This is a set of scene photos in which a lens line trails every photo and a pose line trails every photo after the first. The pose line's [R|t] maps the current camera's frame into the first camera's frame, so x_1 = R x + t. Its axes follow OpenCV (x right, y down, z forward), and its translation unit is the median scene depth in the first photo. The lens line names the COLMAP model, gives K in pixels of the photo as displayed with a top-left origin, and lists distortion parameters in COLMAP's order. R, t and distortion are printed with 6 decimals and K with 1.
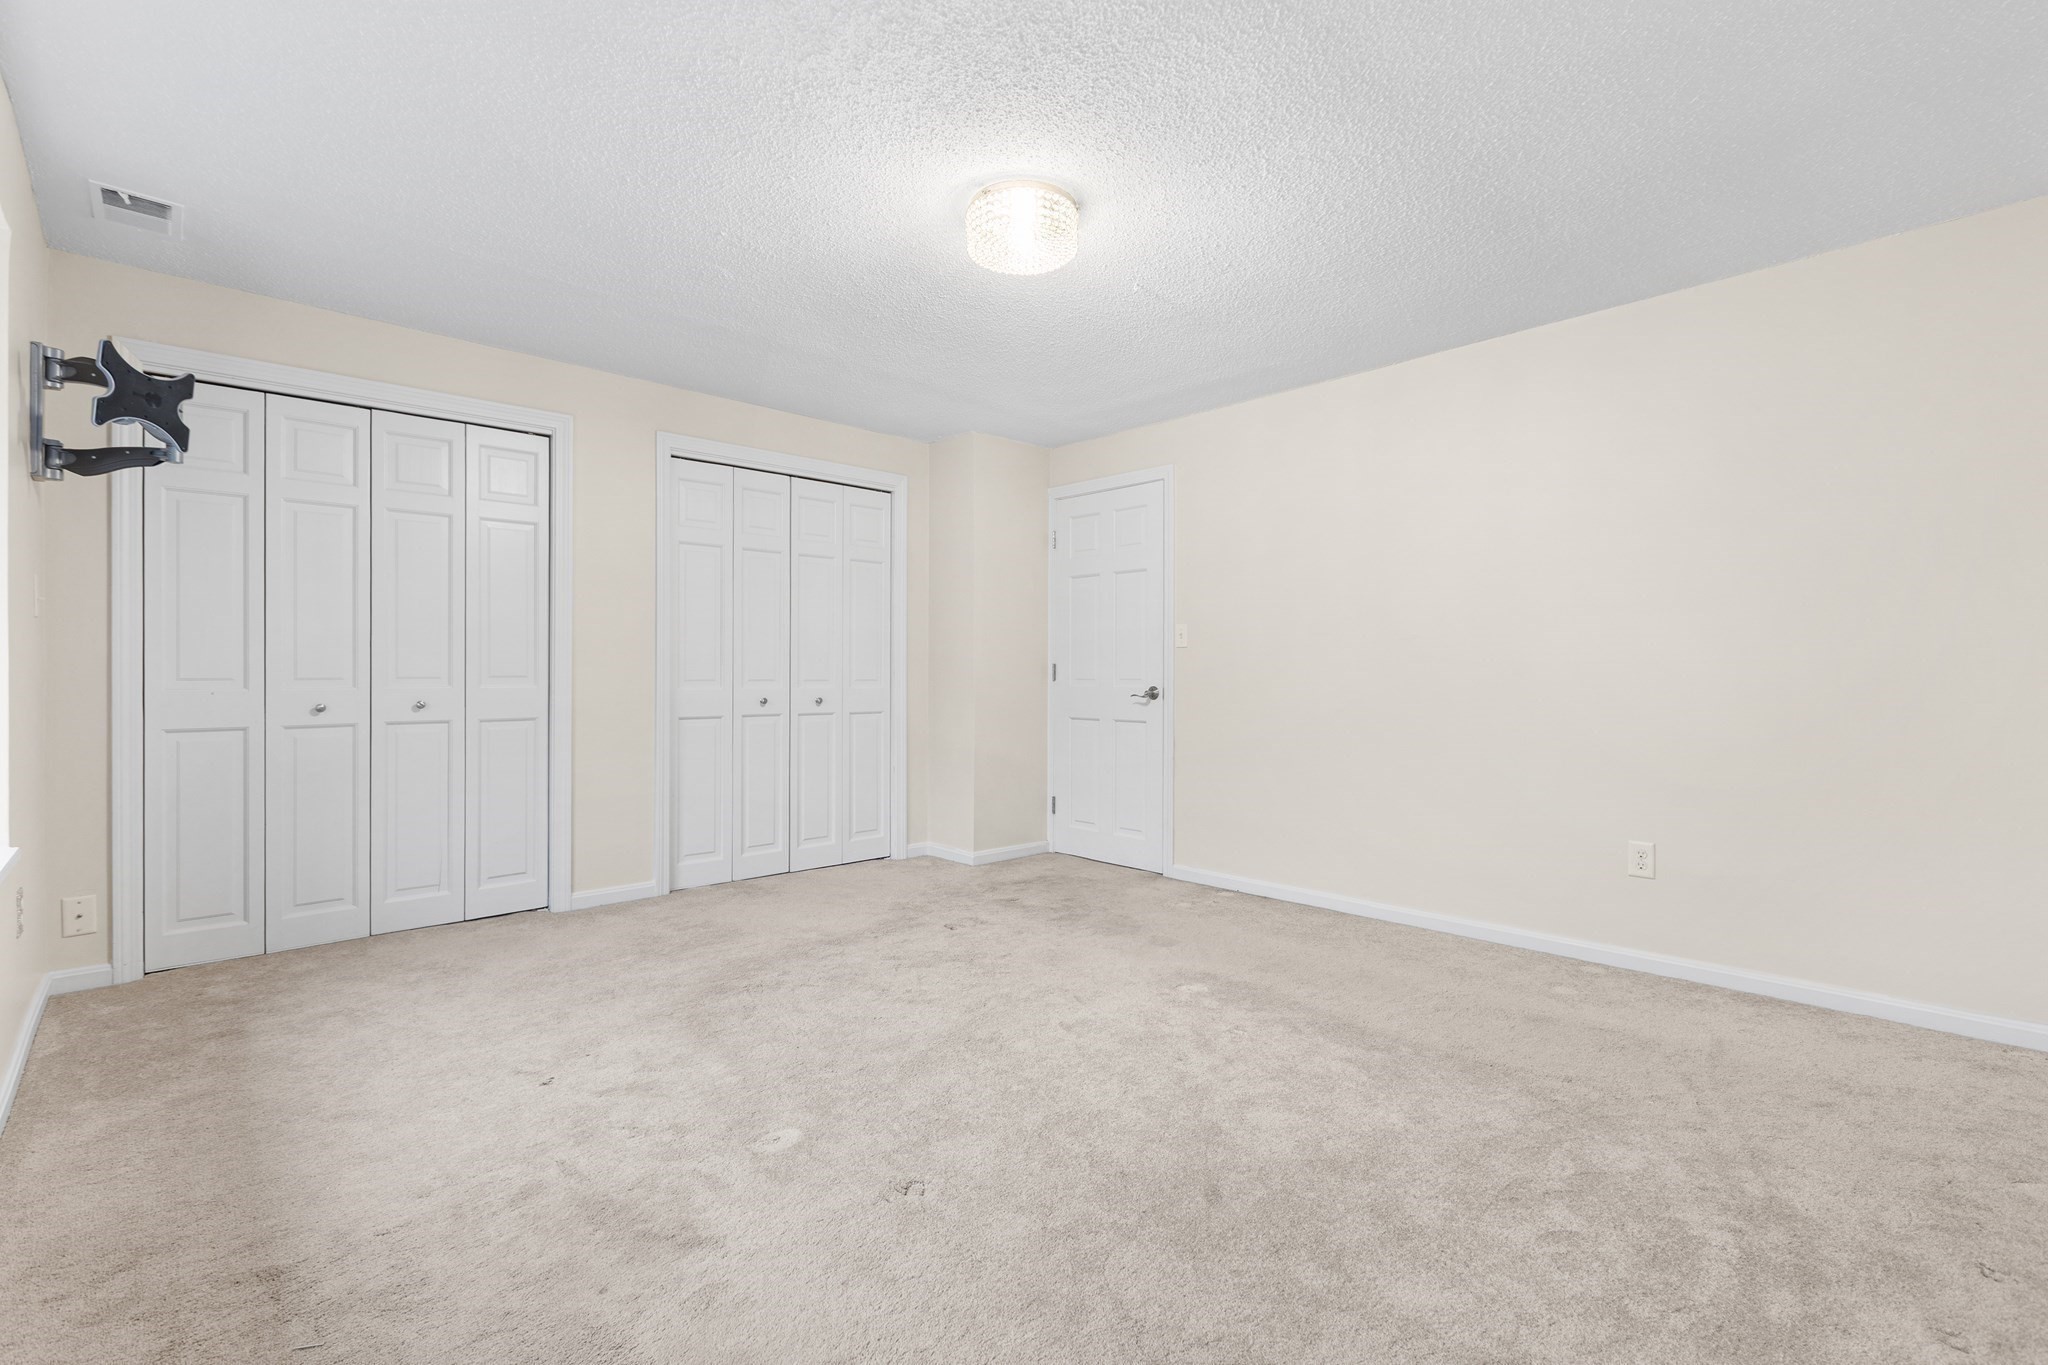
lens RADIAL K [[921.9, 0, 1034.3], [0, 921.9, 674.1], [0, 0, 1]] dist [0.001237, 0.000029]
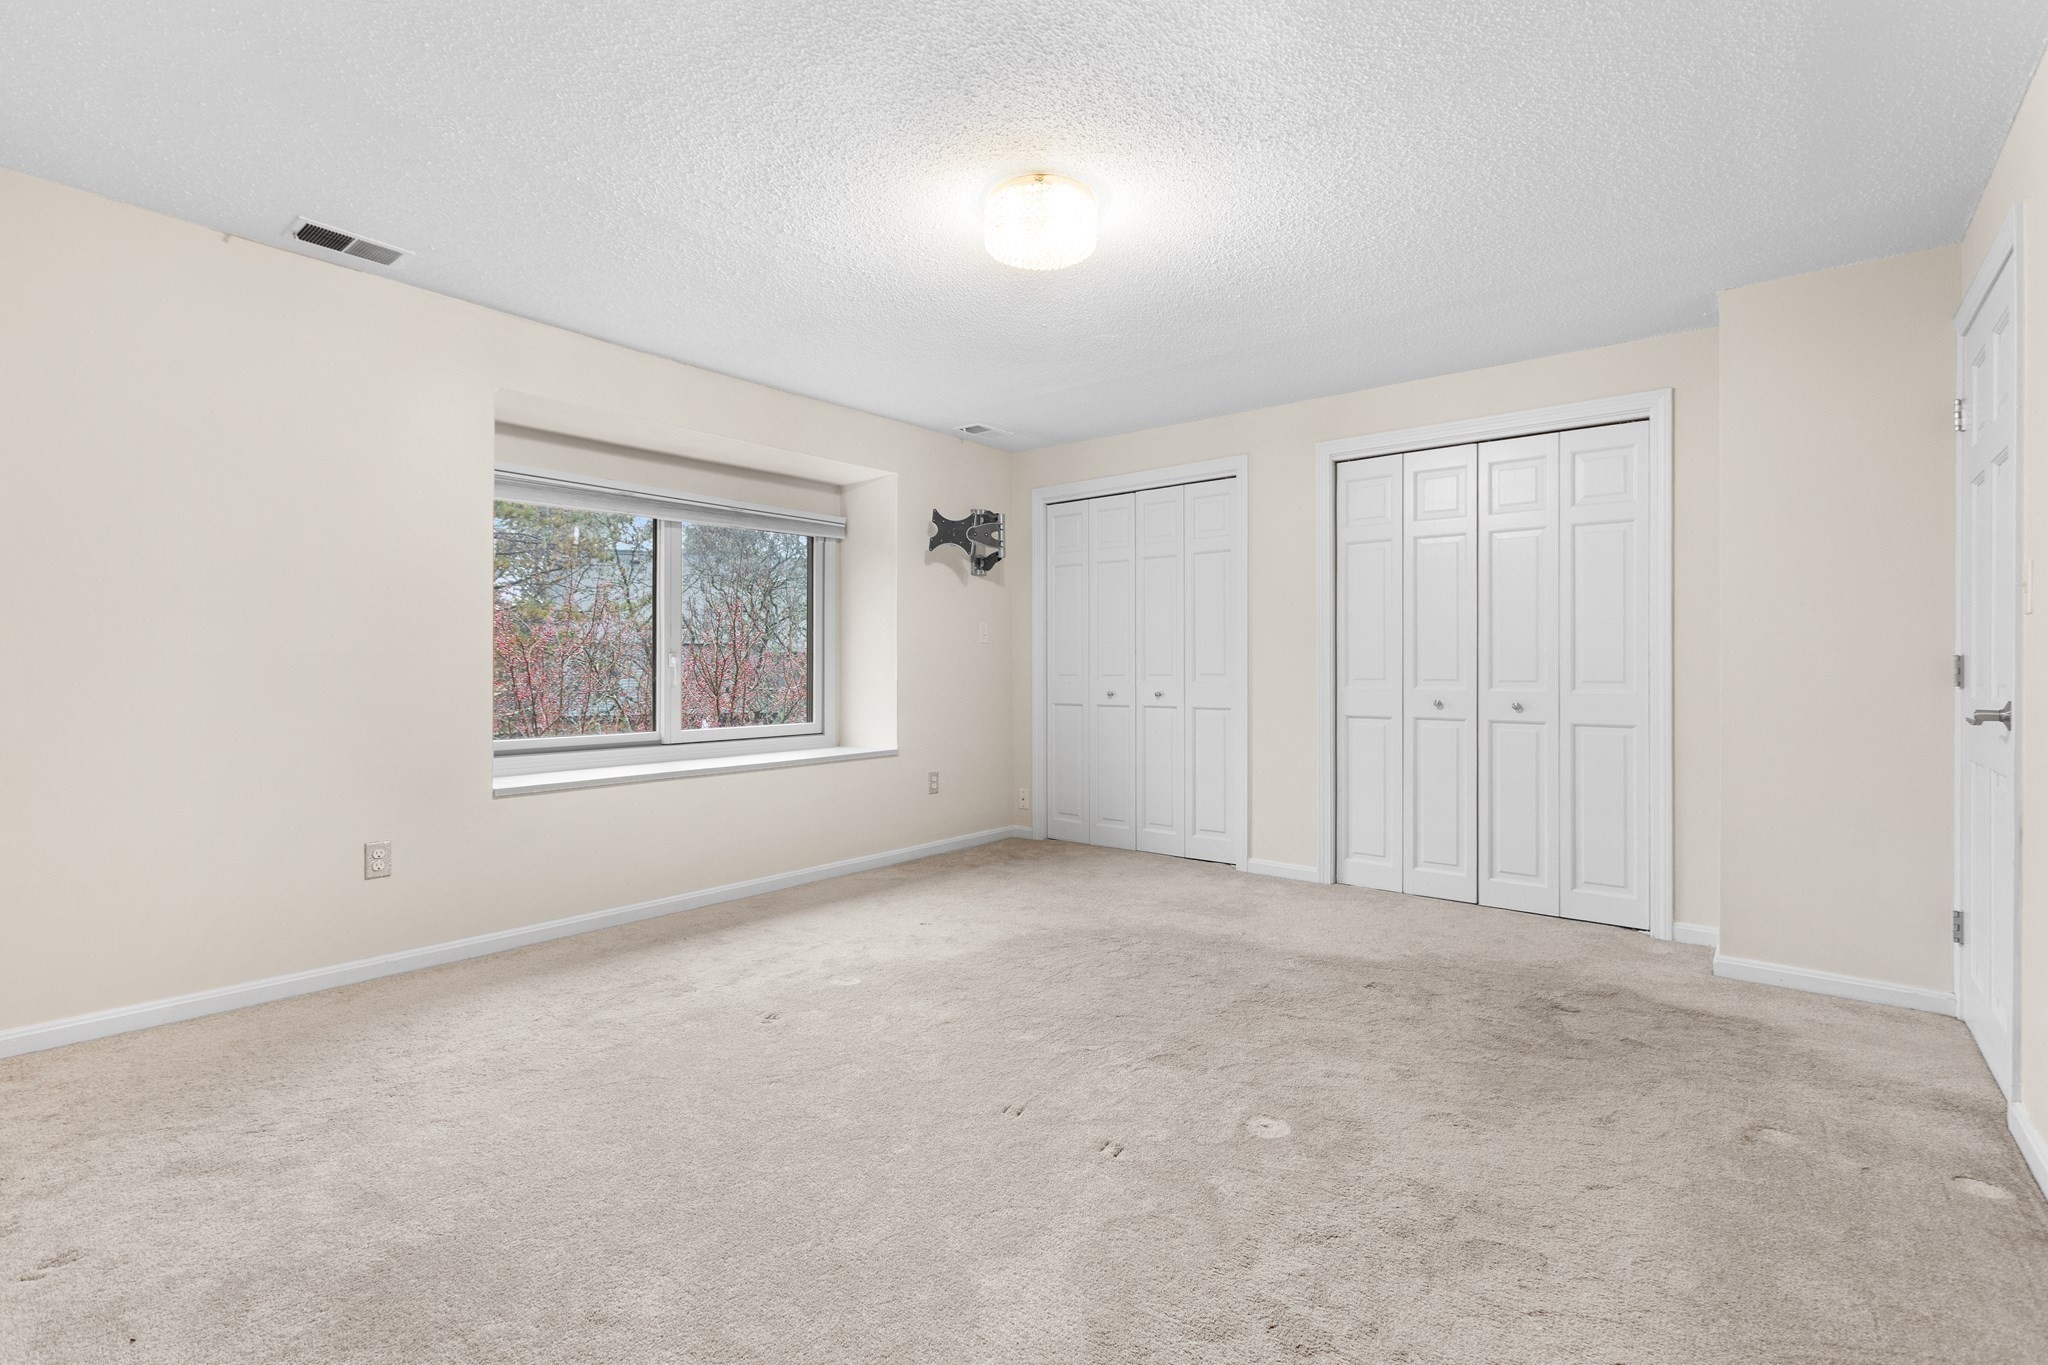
lens RADIAL K [[921.9, 0, 1030.3], [0, 921.9, 694.5], [0, 0, 1]] dist [0.001237, 0.000029]
pose [[0.125563, 0.020190, -0.991880, 0.640815], [-0.004773, 0.999794, 0.019746, 0.004981], [0.992074, 0.002255, 0.125633, 0.575233]]
